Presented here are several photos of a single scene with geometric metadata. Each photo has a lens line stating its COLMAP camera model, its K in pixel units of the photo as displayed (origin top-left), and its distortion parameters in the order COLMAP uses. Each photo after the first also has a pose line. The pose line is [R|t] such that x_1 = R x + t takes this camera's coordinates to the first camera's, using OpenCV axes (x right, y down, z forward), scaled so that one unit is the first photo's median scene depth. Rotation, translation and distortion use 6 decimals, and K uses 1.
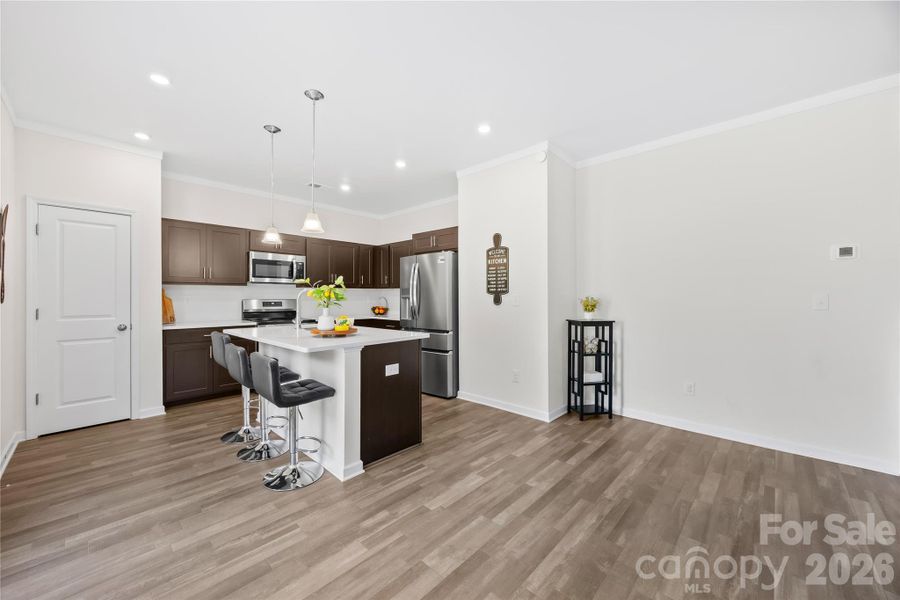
lens RADIAL K [[345.9, 0, 442.8], [0, 345.9, 300.3], [0, 0, 1]] dist [-0.003695, 0.001251]
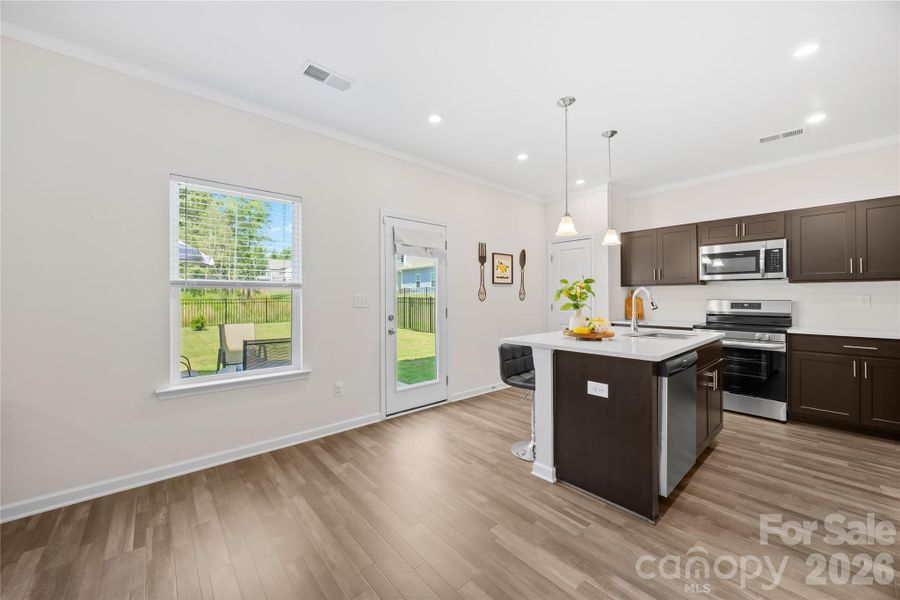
lens RADIAL K [[345.9, 0, 446.1], [0, 345.9, 292.7], [0, 0, 1]] dist [-0.003695, 0.001251]
pose [[-0.099815, -0.014340, -0.994903, 0.487050], [-0.009664, 0.999863, -0.013442, -0.003965], [0.994959, 0.008273, -0.099940, 0.524238]]
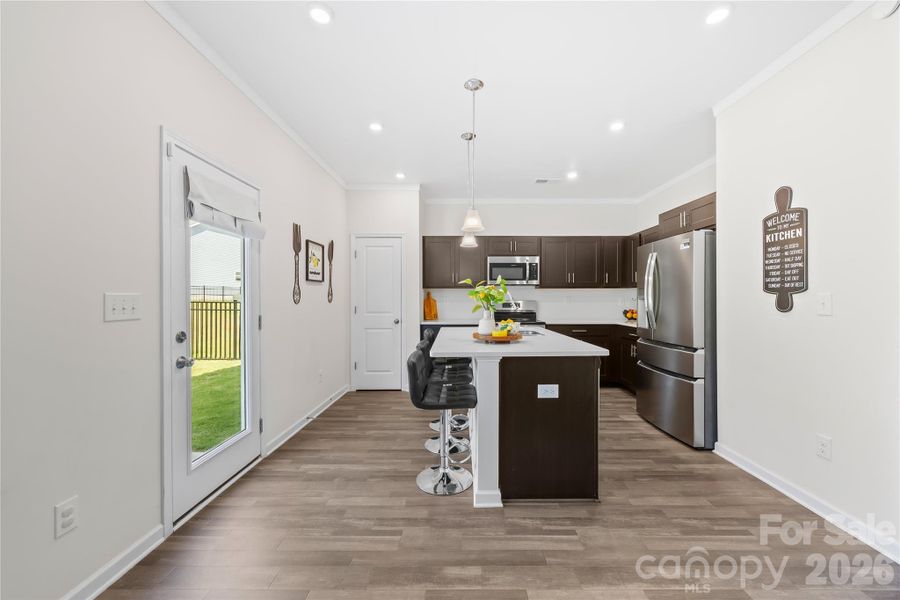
lens RADIAL K [[345.9, 0, 459.2], [0, 345.9, 299.3], [0, 0, 1]] dist [-0.003695, 0.001251]
pose [[0.691894, 0.001257, -0.721998, 0.200844], [-0.005169, 0.999981, -0.003212, -0.003130], [0.721981, 0.005955, 0.691888, 0.221947]]
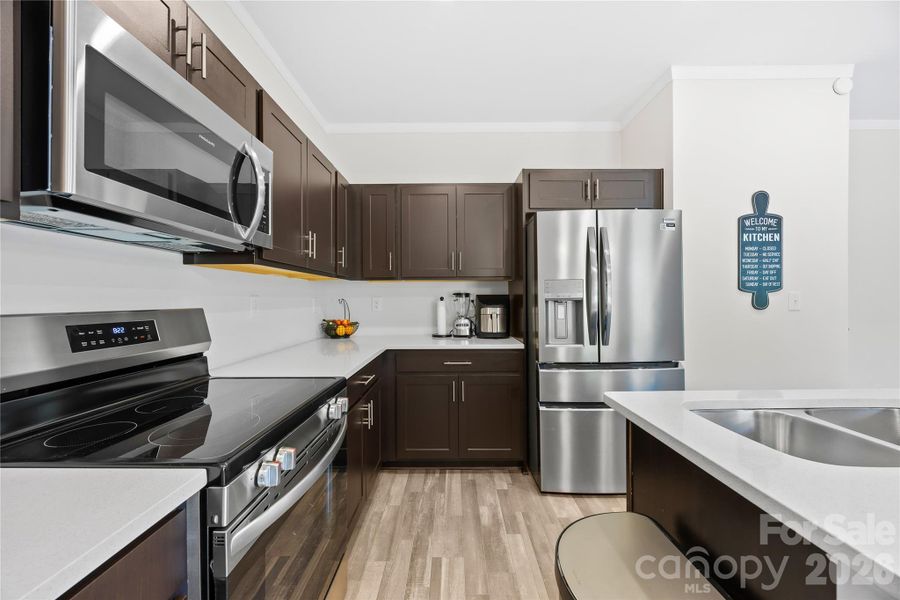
lens RADIAL K [[345.9, 0, 447.8], [0, 345.9, 301.2], [0, 0, 1]] dist [-0.003695, 0.001251]
pose [[0.729461, -0.009893, 0.683951, -0.664559], [0.011480, 0.999932, 0.002219, -0.009138], [-0.683926, 0.006233, 0.729525, 0.947524]]
